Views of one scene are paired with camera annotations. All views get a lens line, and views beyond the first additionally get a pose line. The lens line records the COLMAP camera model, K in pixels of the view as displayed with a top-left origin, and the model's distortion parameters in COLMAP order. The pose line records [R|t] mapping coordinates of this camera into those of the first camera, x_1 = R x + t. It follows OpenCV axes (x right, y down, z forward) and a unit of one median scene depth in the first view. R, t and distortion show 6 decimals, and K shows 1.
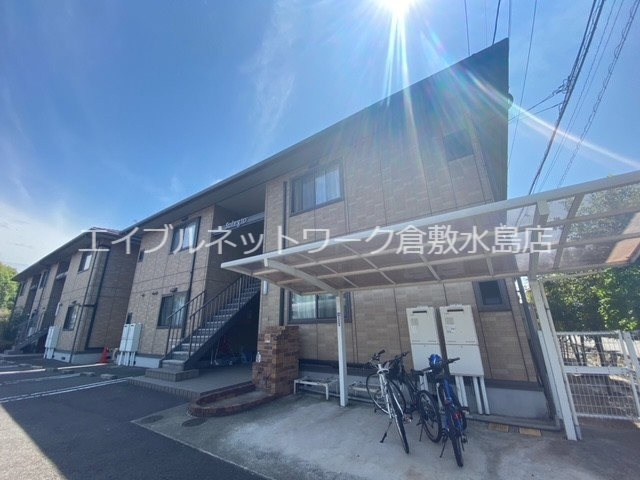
lens RADIAL K [[257.0, 0, 319.4], [0, 257.0, 238.7], [0, 0, 1]] dist [0.027154, -0.021982]
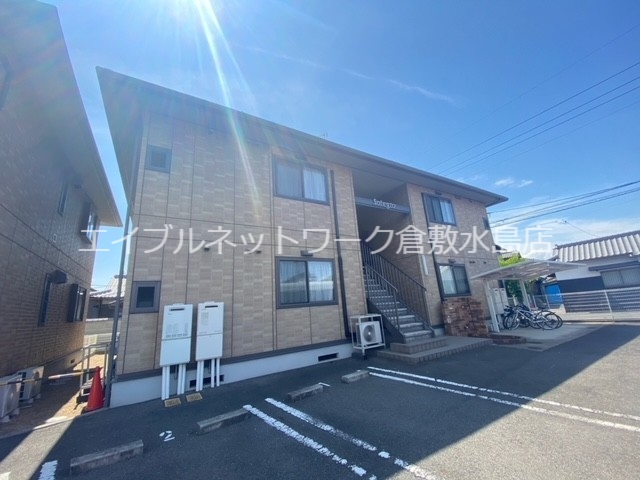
lens RADIAL K [[257.0, 0, 319.4], [0, 257.0, 238.7], [0, 0, 1]] dist [0.027154, -0.021982]
pose [[0.414638, 0.217509, 0.883609, -2.634914], [-0.239230, 0.962913, -0.124770, 0.533929], [-0.877977, -0.159652, 0.451295, 1.479156]]
